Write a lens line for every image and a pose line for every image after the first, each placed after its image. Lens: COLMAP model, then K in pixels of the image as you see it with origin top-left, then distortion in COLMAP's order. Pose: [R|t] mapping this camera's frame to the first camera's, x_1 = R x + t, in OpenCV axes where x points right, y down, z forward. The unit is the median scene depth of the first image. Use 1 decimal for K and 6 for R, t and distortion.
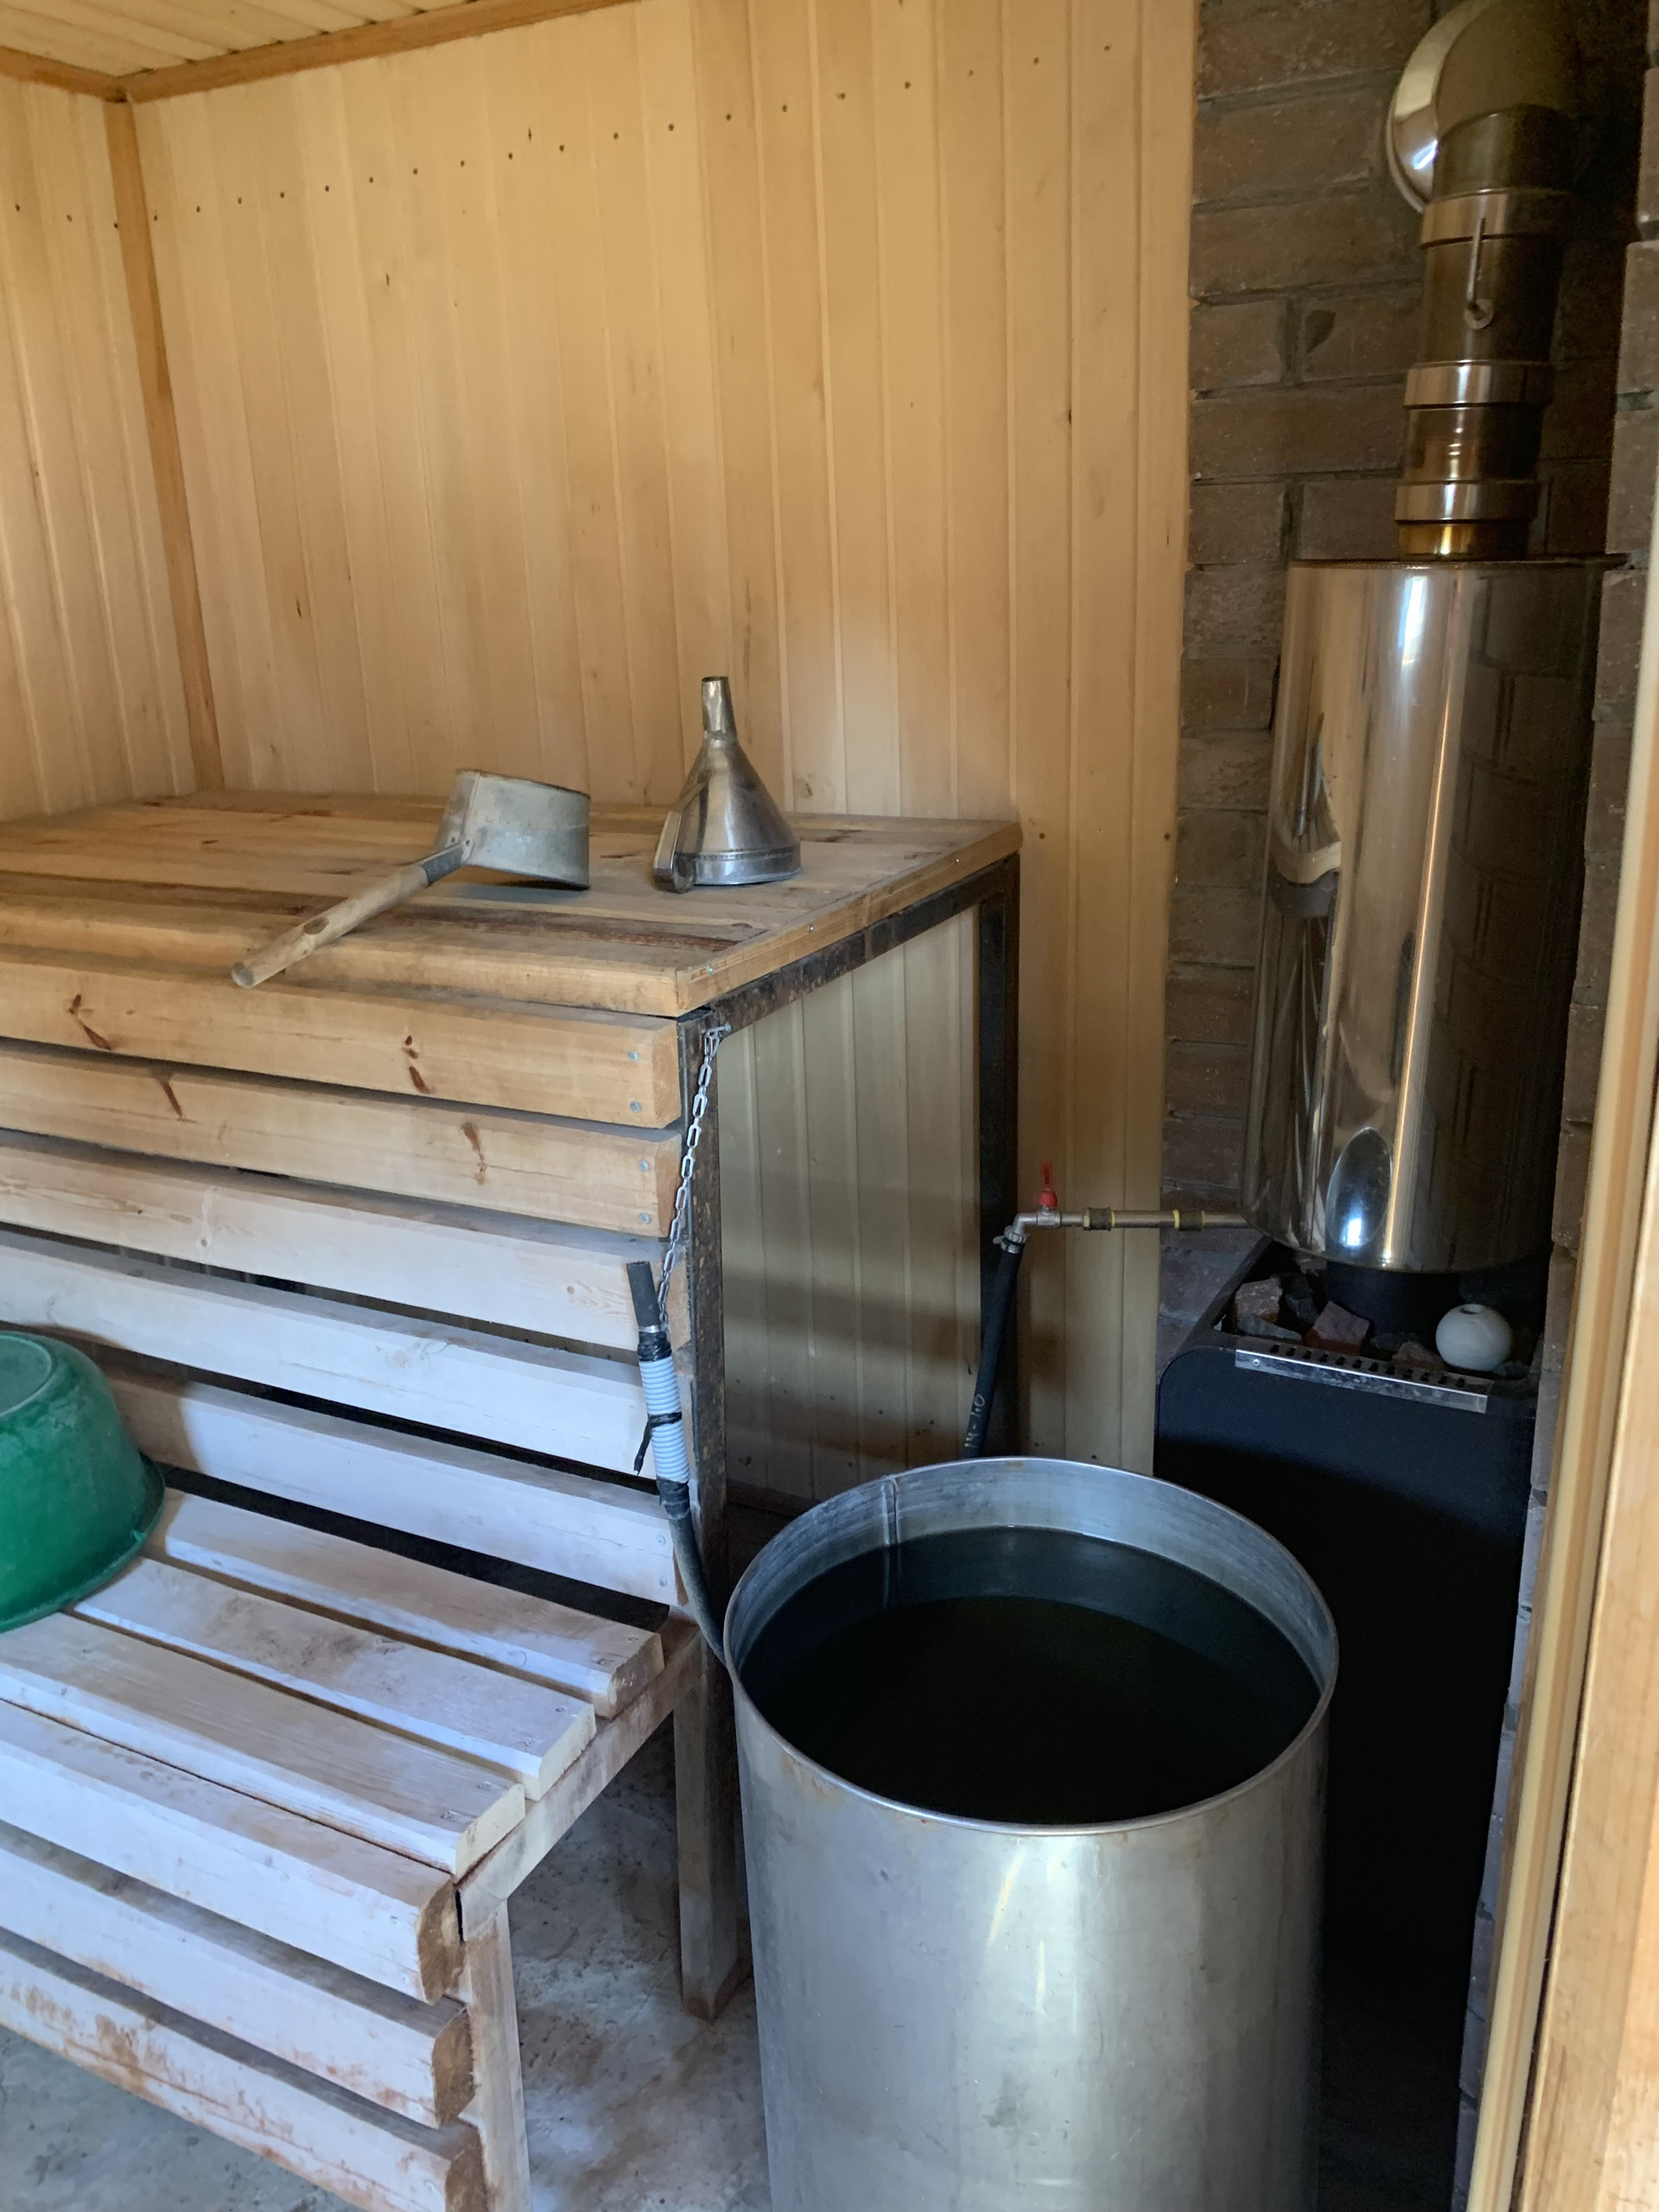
lens RADIAL K [[1687.5, 0, 829.5], [0, 1687.5, 1106.0], [0, 0, 1]] dist [0.074754, -0.092800]
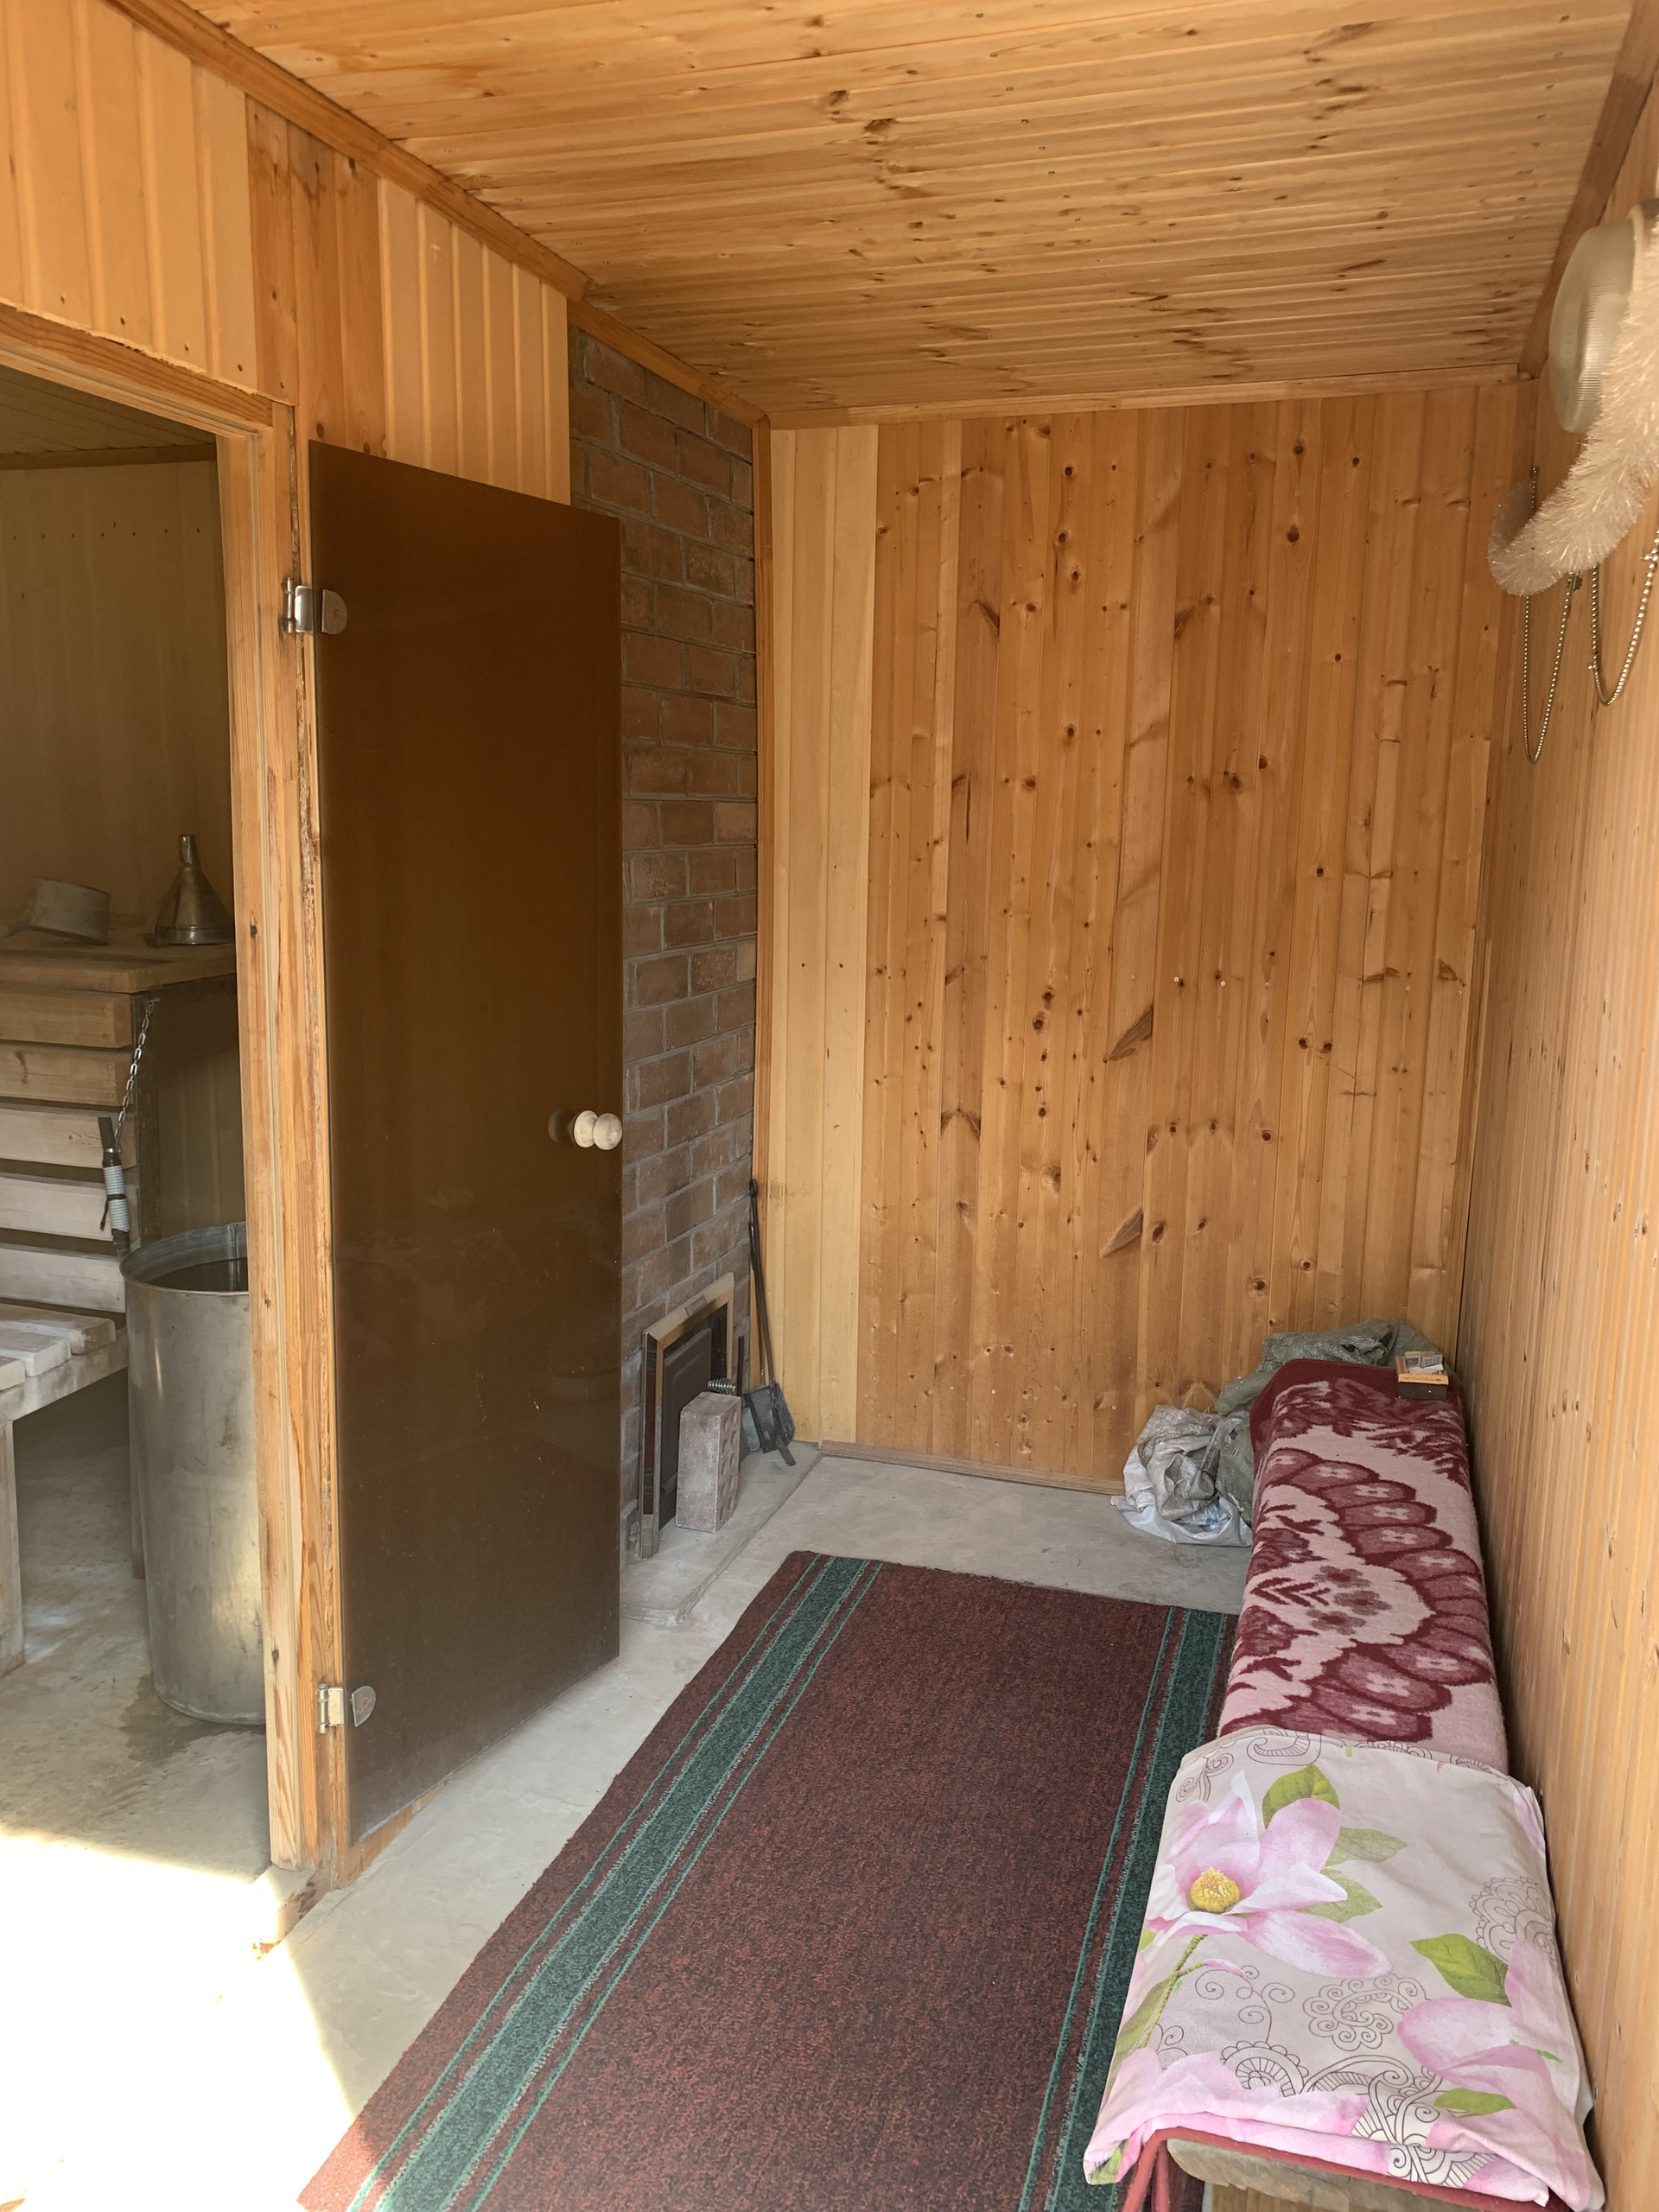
lens RADIAL K [[1702.2, 0, 829.5], [0, 1702.2, 1106.0], [0, 0, 1]] dist [0.001559, 0.006063]
pose [[0.987975, 0.011978, 0.154152, 0.398836], [0.007183, 0.992362, -0.123149, 0.318615], [-0.154450, 0.122776, 0.980342, -1.026780]]
